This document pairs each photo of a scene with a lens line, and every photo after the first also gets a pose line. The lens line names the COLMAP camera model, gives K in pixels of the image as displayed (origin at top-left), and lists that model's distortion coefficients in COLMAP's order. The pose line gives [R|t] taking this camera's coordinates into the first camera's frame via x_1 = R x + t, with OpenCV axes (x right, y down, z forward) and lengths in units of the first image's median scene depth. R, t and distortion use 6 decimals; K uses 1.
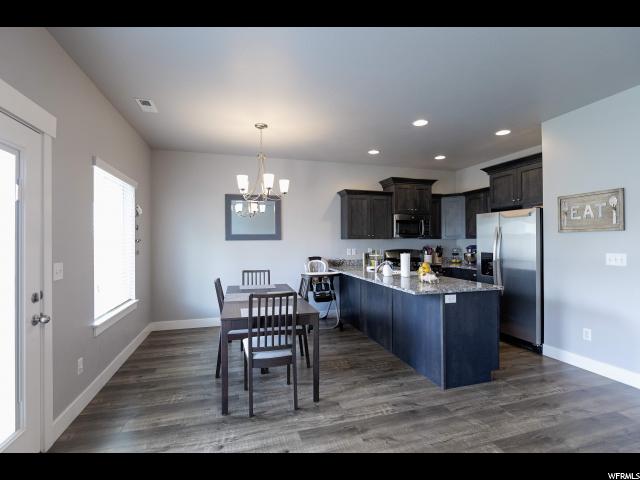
lens RADIAL K [[305.2, 0, 319.8], [0, 305.2, 240.0], [0, 0, 1]] dist [-0.000492, -0.000086]
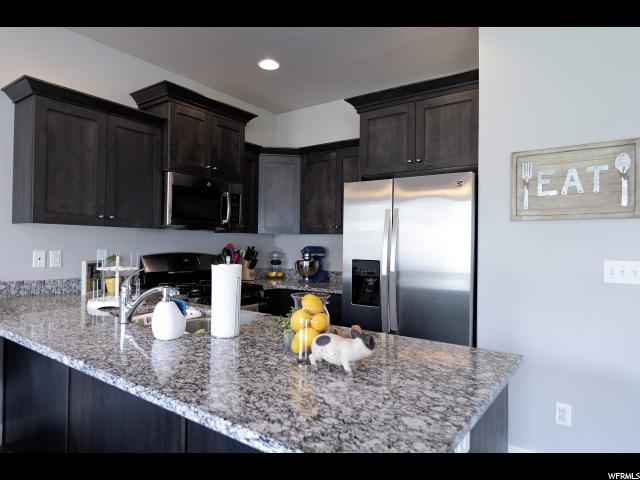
lens RADIAL K [[402.6, 0, 320.4], [0, 402.6, 240.6], [0, 0, 1]] dist [0.000379, -0.002132]
pose [[0.786012, 0.023505, 0.617765, 0.073450], [-0.020819, 0.999717, -0.011549, 0.017431], [-0.617861, -0.003783, 0.786278, 0.479534]]
